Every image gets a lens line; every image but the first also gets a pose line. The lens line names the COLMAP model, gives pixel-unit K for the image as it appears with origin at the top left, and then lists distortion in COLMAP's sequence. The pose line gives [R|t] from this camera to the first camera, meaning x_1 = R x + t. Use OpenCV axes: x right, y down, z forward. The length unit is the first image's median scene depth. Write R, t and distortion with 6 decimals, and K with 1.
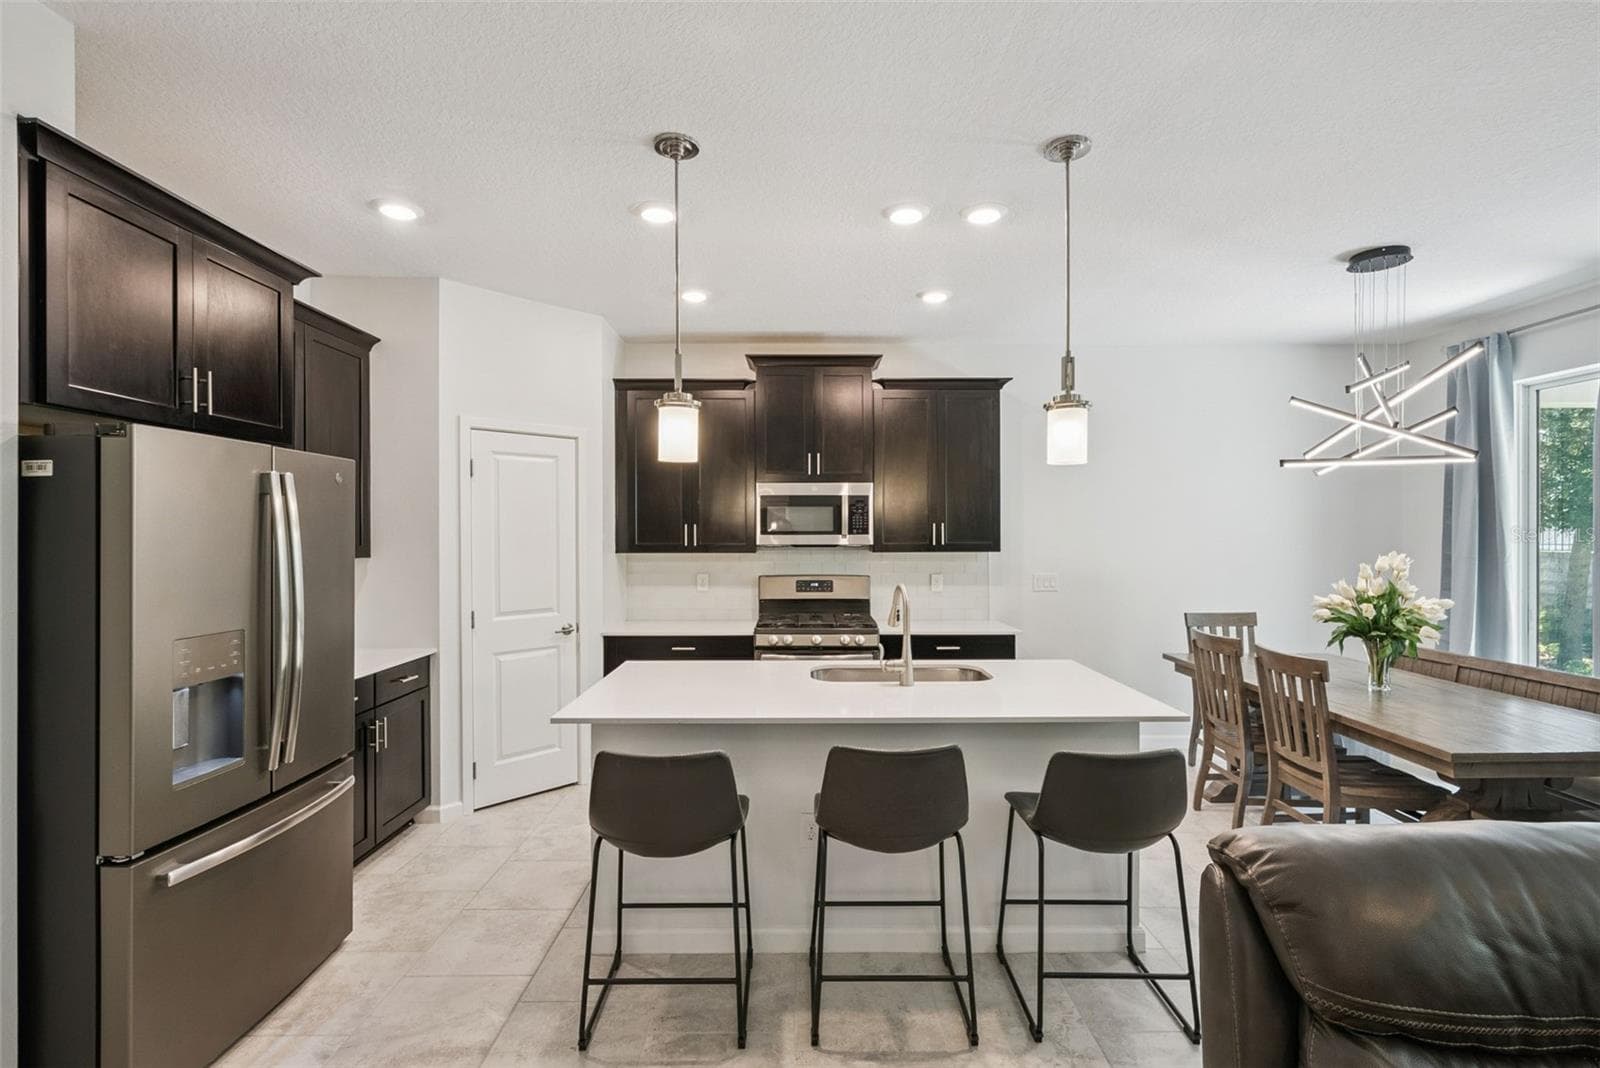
lens RADIAL K [[702.0, 0, 801.7], [0, 702.0, 537.4], [0, 0, 1]] dist [0.000185, 0.000142]
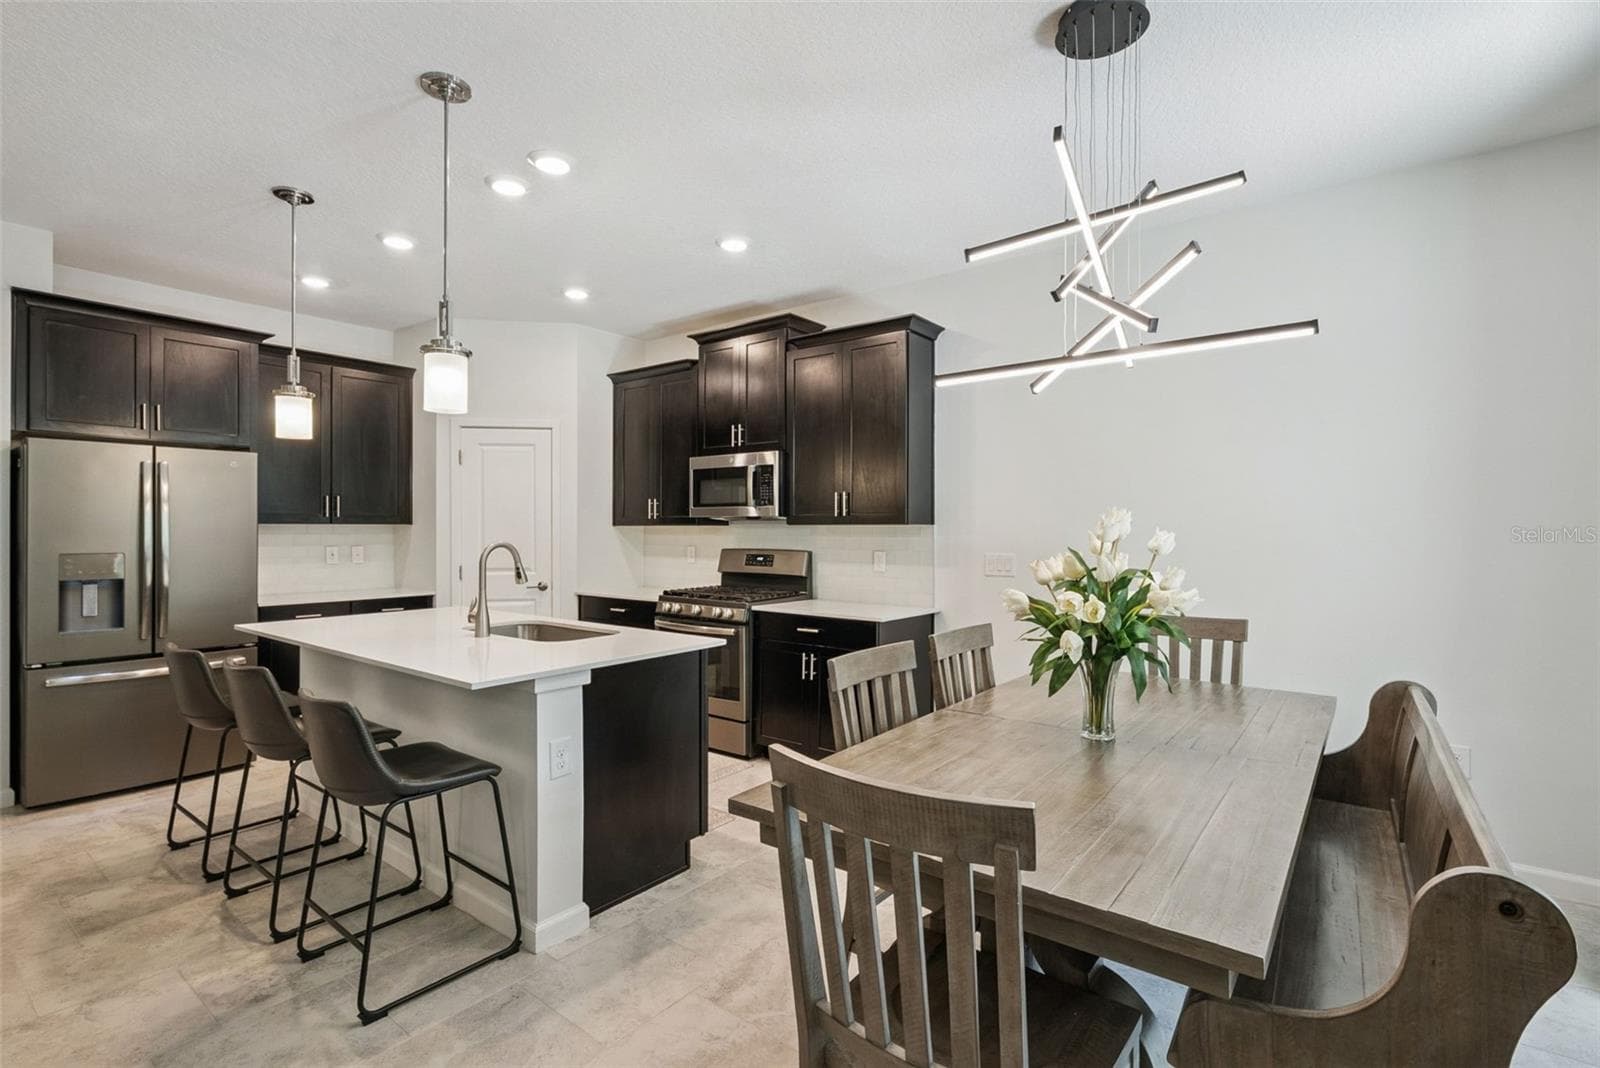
lens RADIAL K [[732.4, 0, 797.7], [0, 732.4, 530.5], [0, 0, 1]] dist [-0.000961, 0.000641]
pose [[0.793136, 0.004224, -0.609030, 0.720501], [-0.006398, 0.999979, -0.001397, 0.030571], [0.609011, 0.005004, 0.793146, 0.238842]]
